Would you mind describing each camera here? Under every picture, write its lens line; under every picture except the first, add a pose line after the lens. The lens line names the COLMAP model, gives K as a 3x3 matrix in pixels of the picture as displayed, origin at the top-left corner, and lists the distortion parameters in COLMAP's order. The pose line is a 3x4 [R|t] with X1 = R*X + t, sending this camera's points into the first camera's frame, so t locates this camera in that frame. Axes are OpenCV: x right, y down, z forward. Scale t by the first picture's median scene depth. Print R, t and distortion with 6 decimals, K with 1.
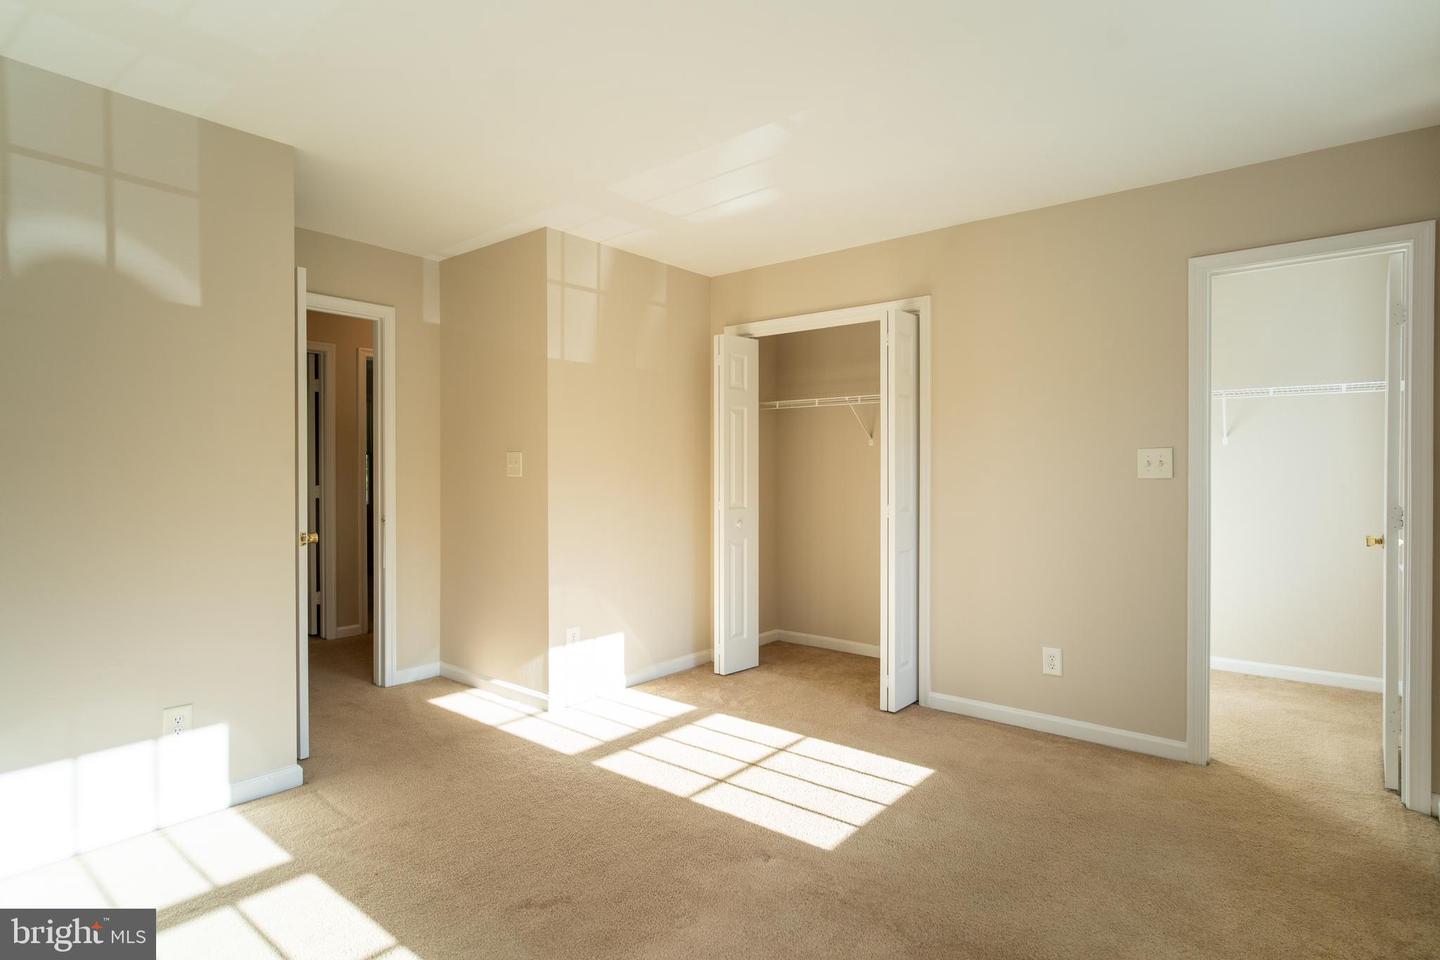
lens RADIAL K [[743.8, 0, 720.0], [0, 743.8, 480.0], [0, 0, 1]] dist [-0.000841, -0.000023]
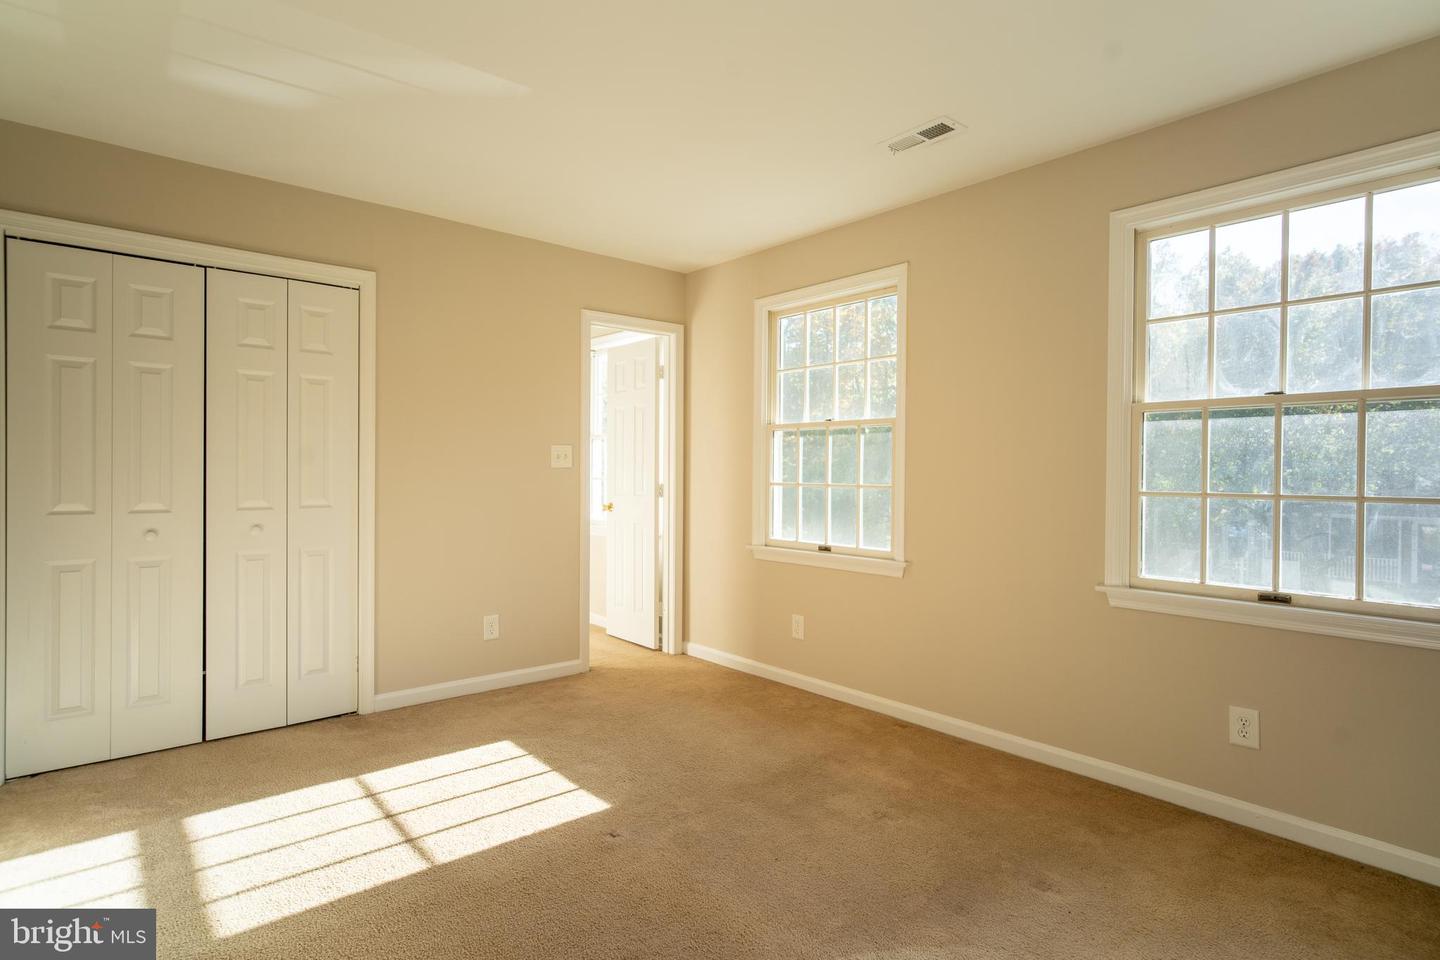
lens RADIAL K [[751.5, 0, 720.0], [0, 751.5, 480.0], [0, 0, 1]] dist [0.002305, 0.000557]
pose [[0.169173, -0.008588, 0.985549, -0.699015], [0.004022, 0.999960, 0.008023, 0.009750], [-0.985578, 0.002607, 0.169201, 0.502456]]
